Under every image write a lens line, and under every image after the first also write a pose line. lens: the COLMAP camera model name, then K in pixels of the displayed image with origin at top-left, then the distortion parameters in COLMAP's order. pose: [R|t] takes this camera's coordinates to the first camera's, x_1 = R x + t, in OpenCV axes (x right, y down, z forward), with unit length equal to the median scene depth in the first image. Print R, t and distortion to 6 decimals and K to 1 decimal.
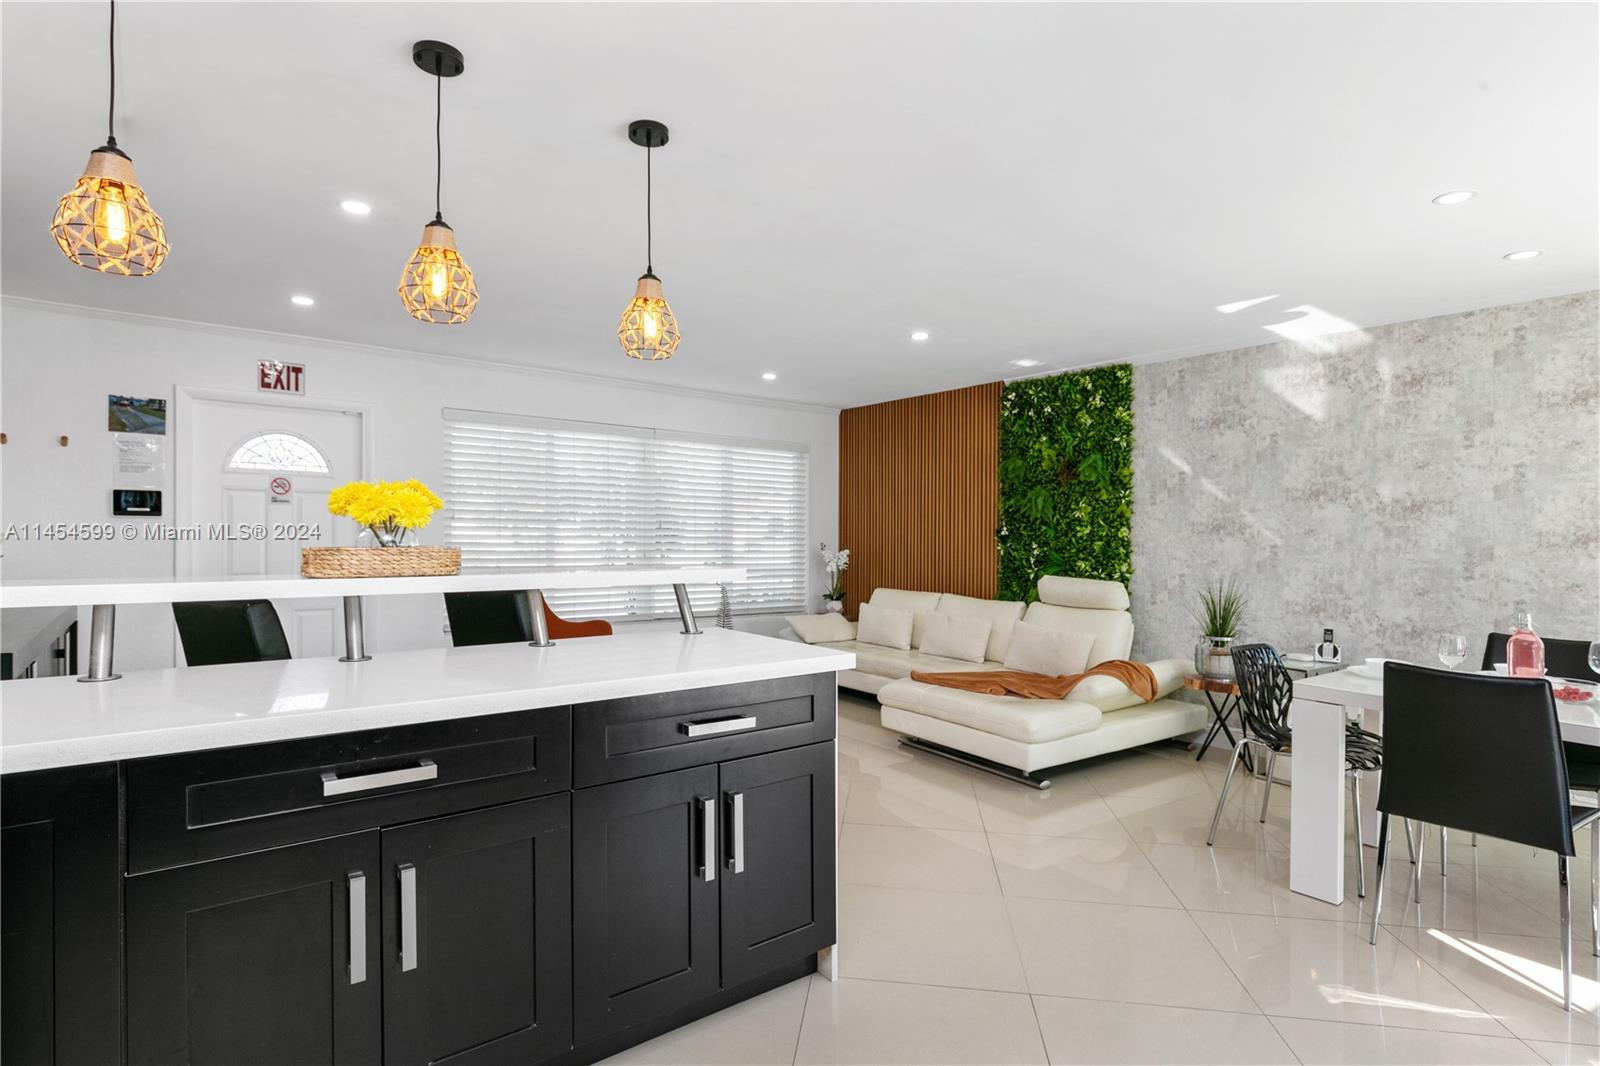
lens RADIAL K [[820.3, 0, 800.0], [0, 820.3, 533.0], [0, 0, 1]] dist [-0.004405, -0.000849]
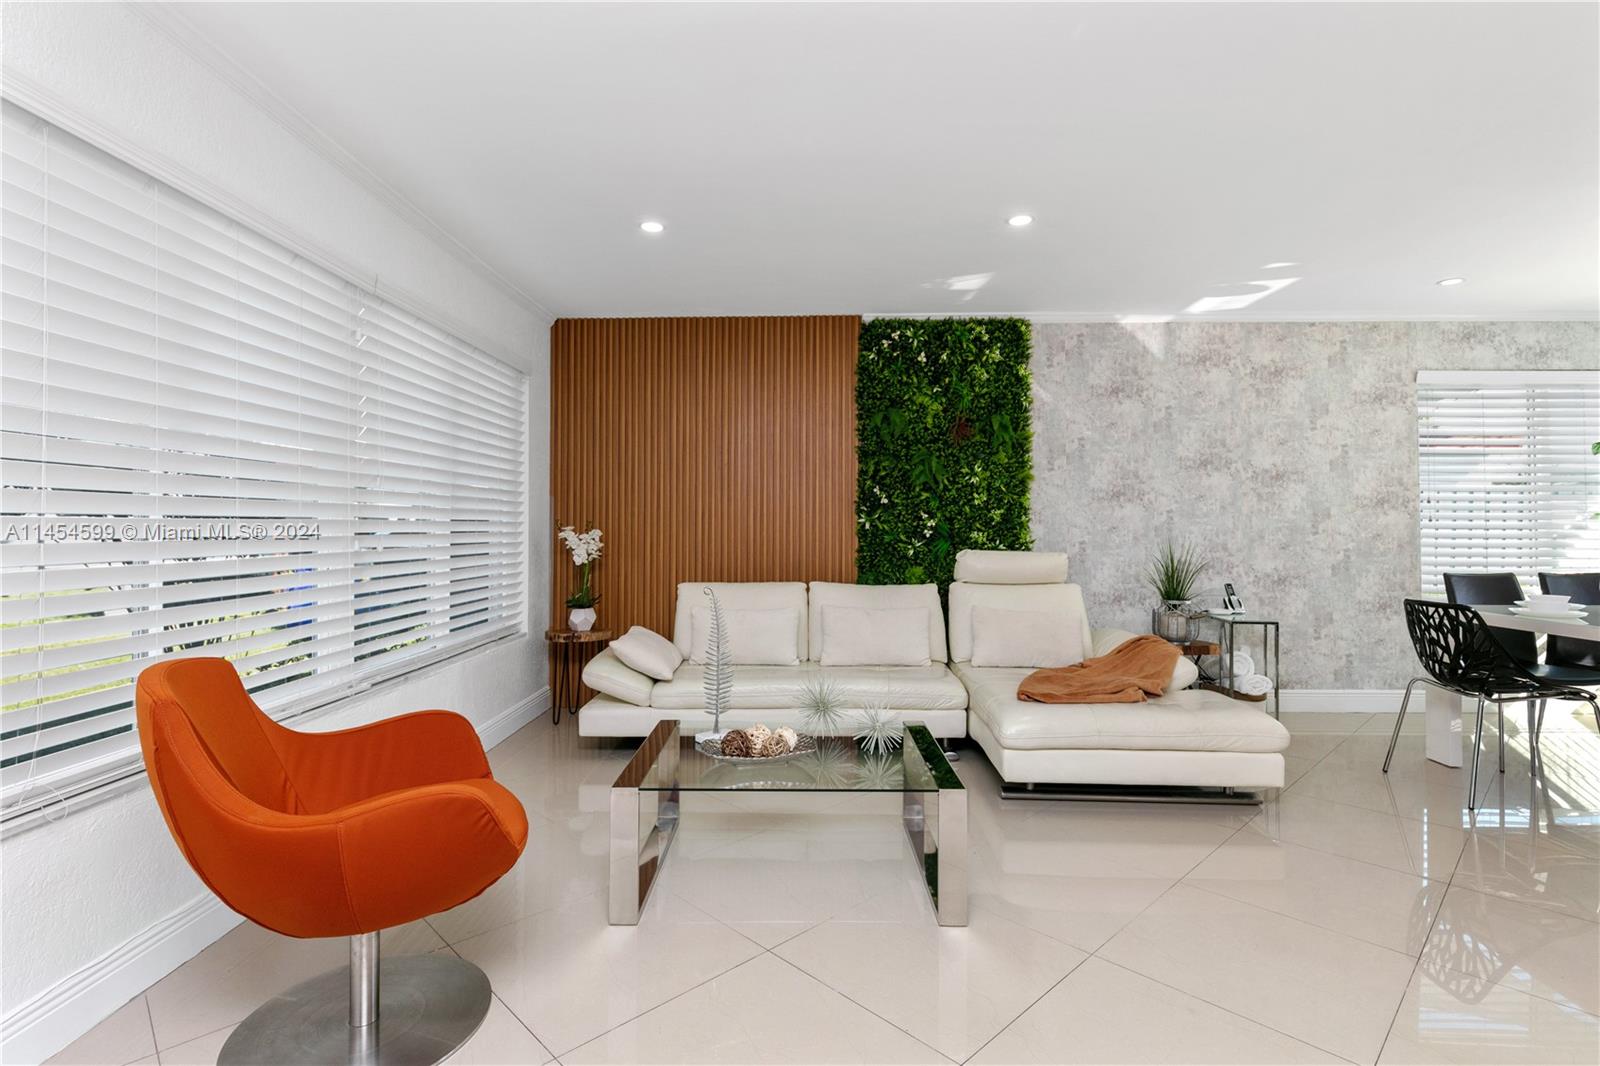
lens RADIAL K [[771.3, 0, 798.7], [0, 771.3, 510.1], [0, 0, 1]] dist [-0.003085, -0.001542]
pose [[0.617541, 0.008847, 0.786489, -0.466933], [0.010354, 0.999759, -0.019375, 0.026555], [-0.786470, 0.020108, 0.617300, 0.689099]]
